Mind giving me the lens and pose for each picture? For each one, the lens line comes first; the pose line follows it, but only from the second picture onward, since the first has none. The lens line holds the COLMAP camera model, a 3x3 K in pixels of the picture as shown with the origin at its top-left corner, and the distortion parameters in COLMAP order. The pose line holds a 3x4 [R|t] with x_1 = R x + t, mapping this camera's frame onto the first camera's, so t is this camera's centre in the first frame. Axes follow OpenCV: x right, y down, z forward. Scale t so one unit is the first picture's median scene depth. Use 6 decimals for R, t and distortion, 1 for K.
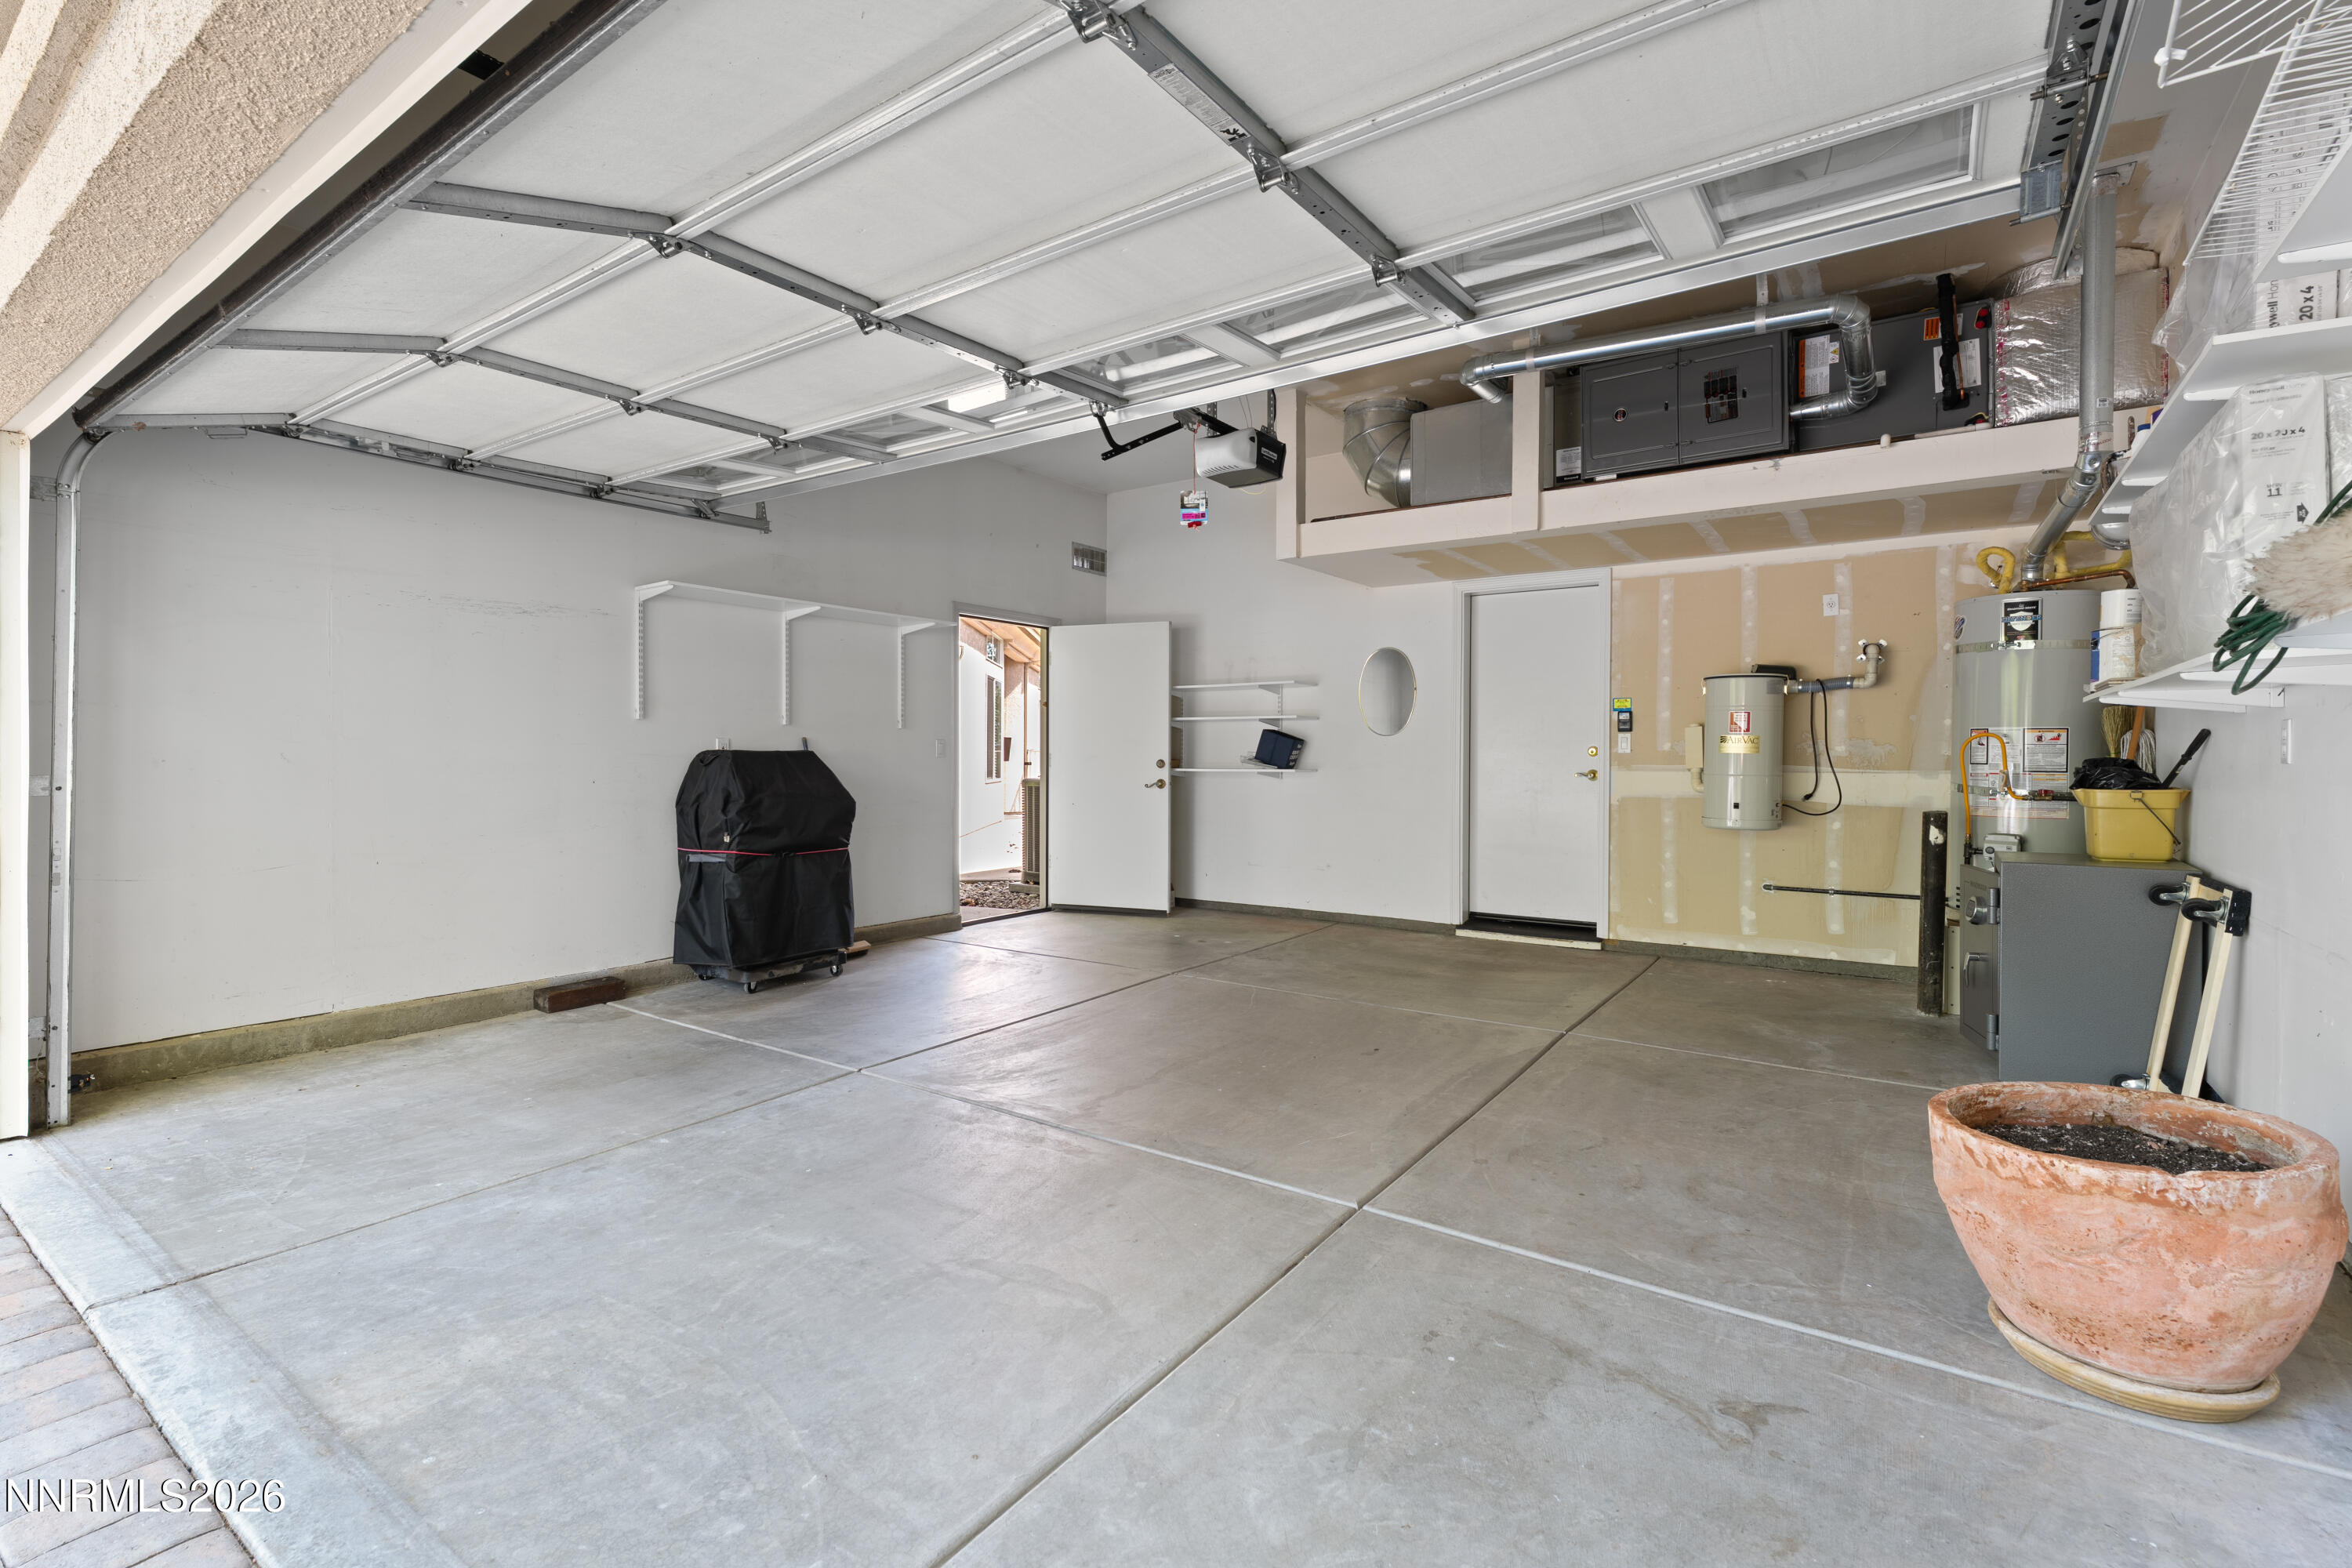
lens RADIAL K [[1058.5, 0, 1169.3], [0, 1058.5, 759.6], [0, 0, 1]] dist [0.000399, -0.001478]
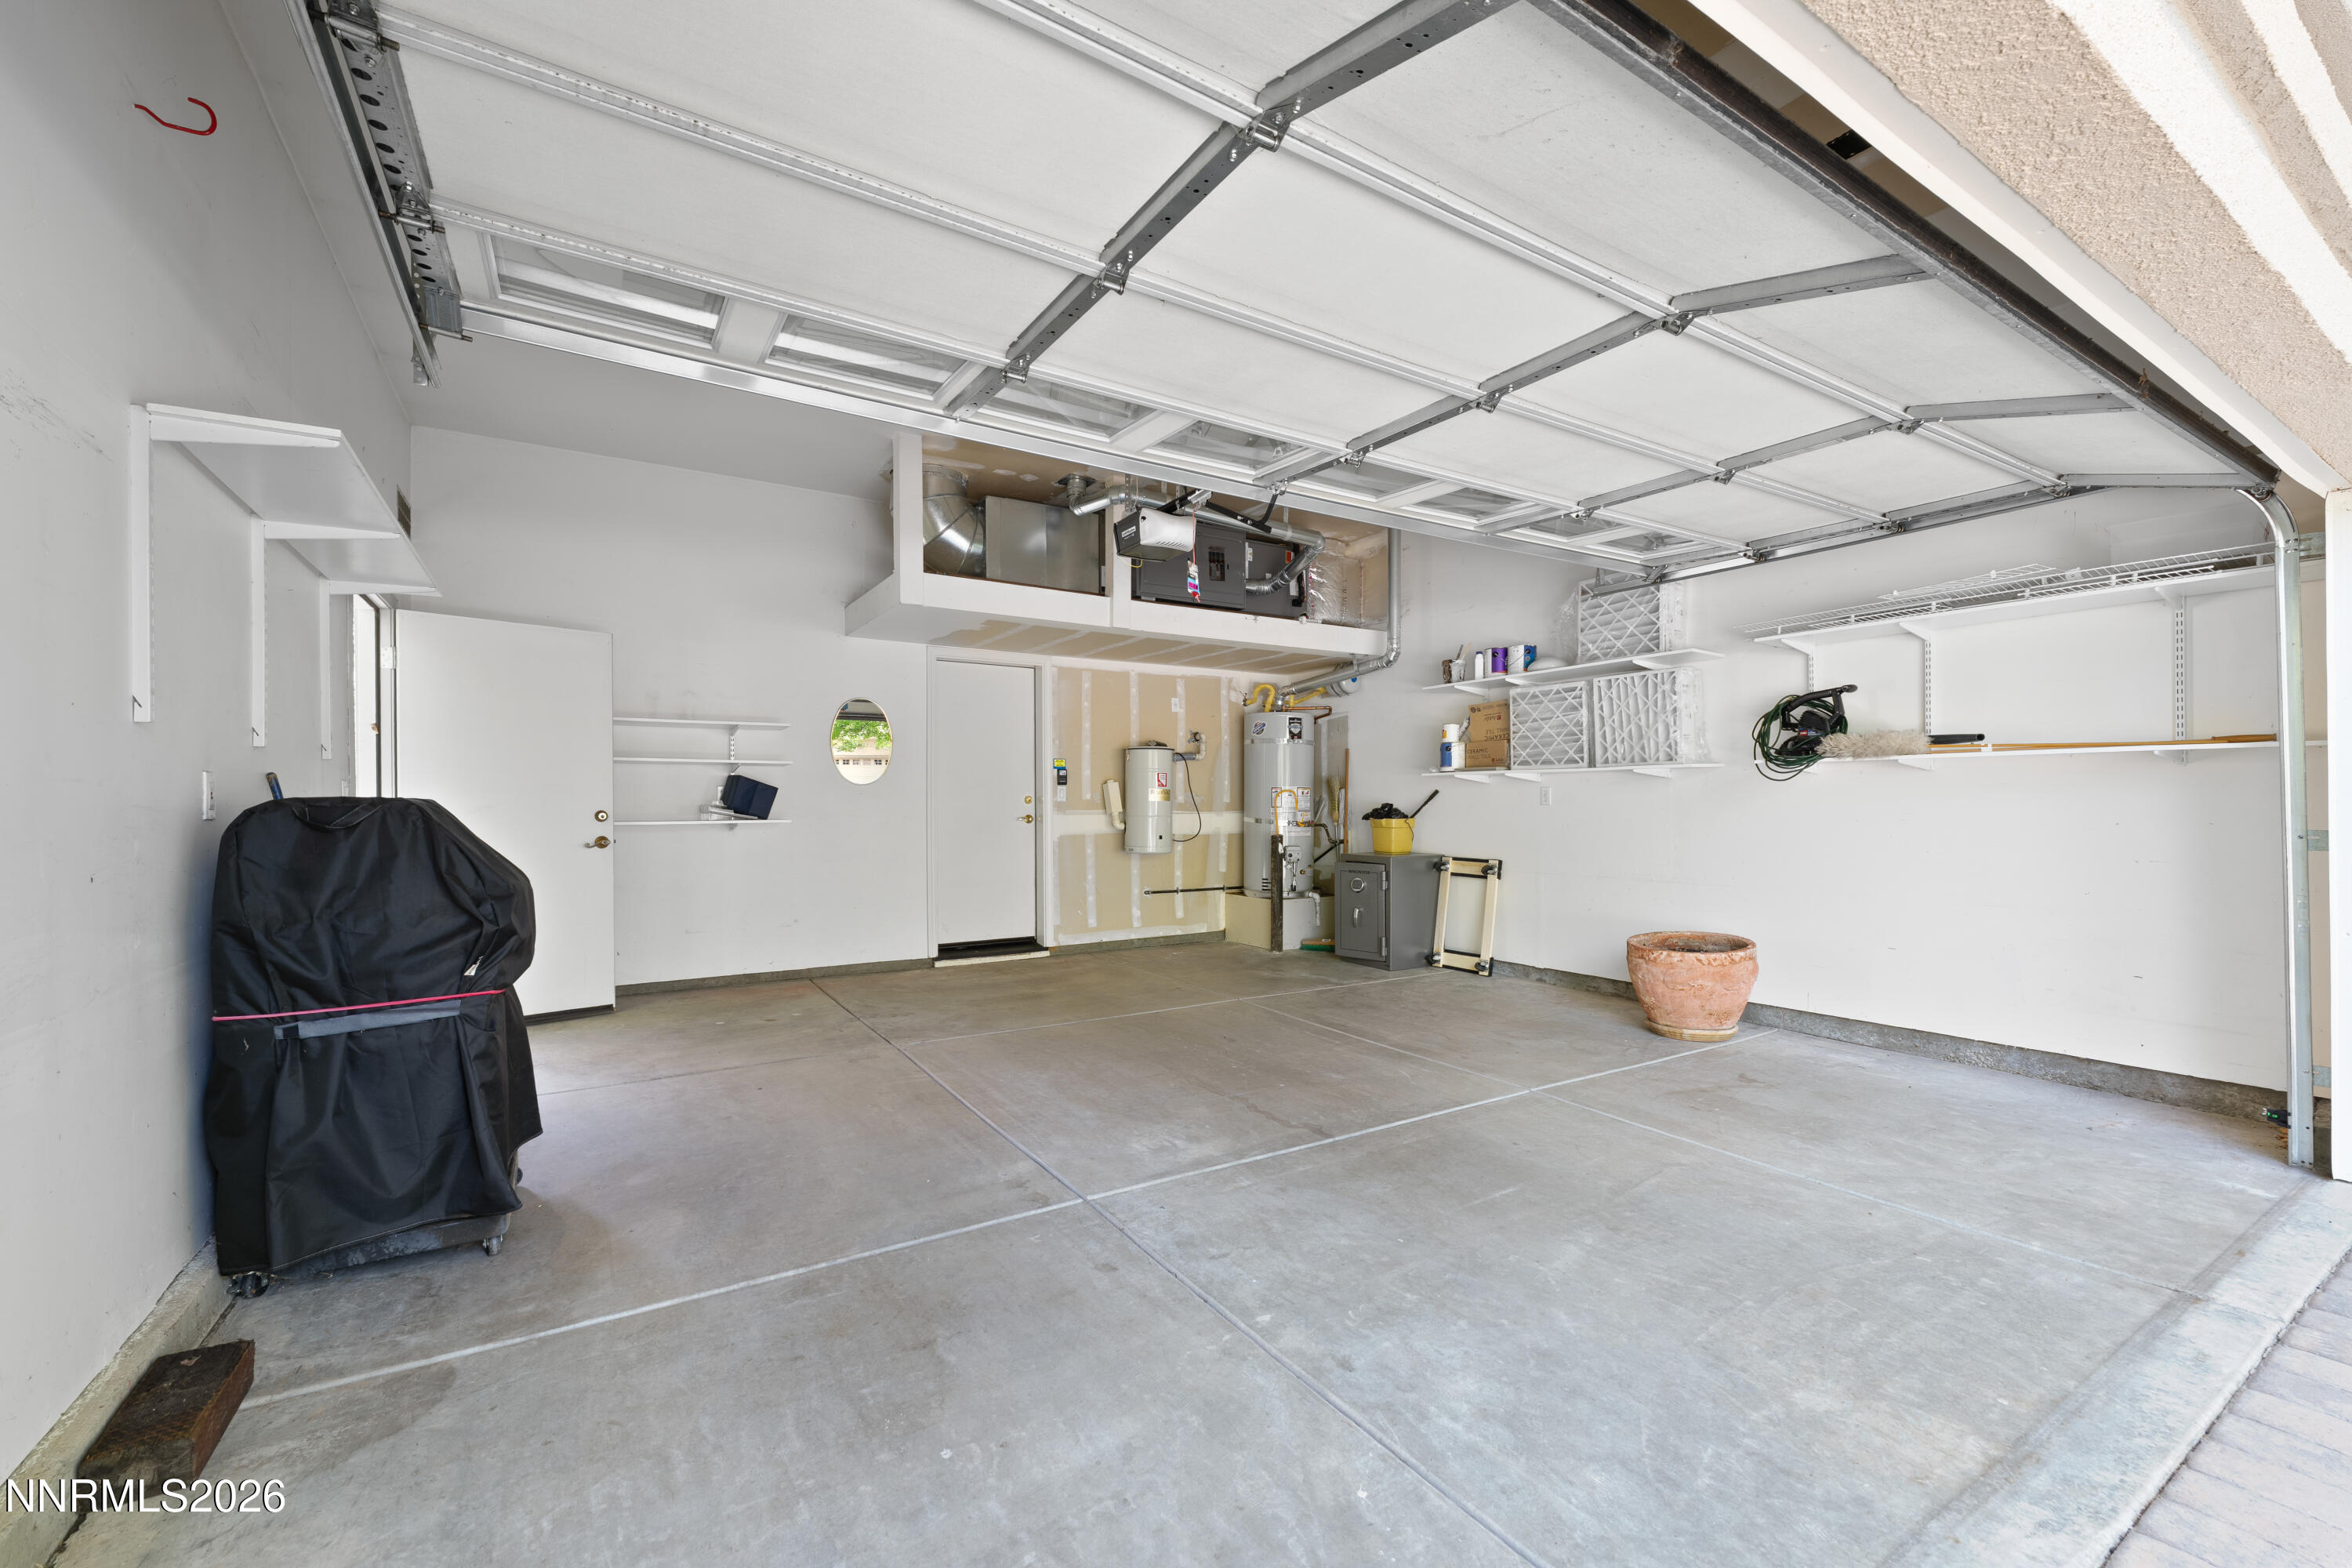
lens RADIAL K [[956.2, 0, 1170.5], [0, 956.2, 799.9], [0, 0, 1]] dist [-0.001496, -0.001369]
pose [[0.389507, 0.000465, 0.921023, -1.031316], [0.007063, 0.999969, -0.003492, -0.004864], [-0.920996, 0.007865, 0.389492, 0.726248]]
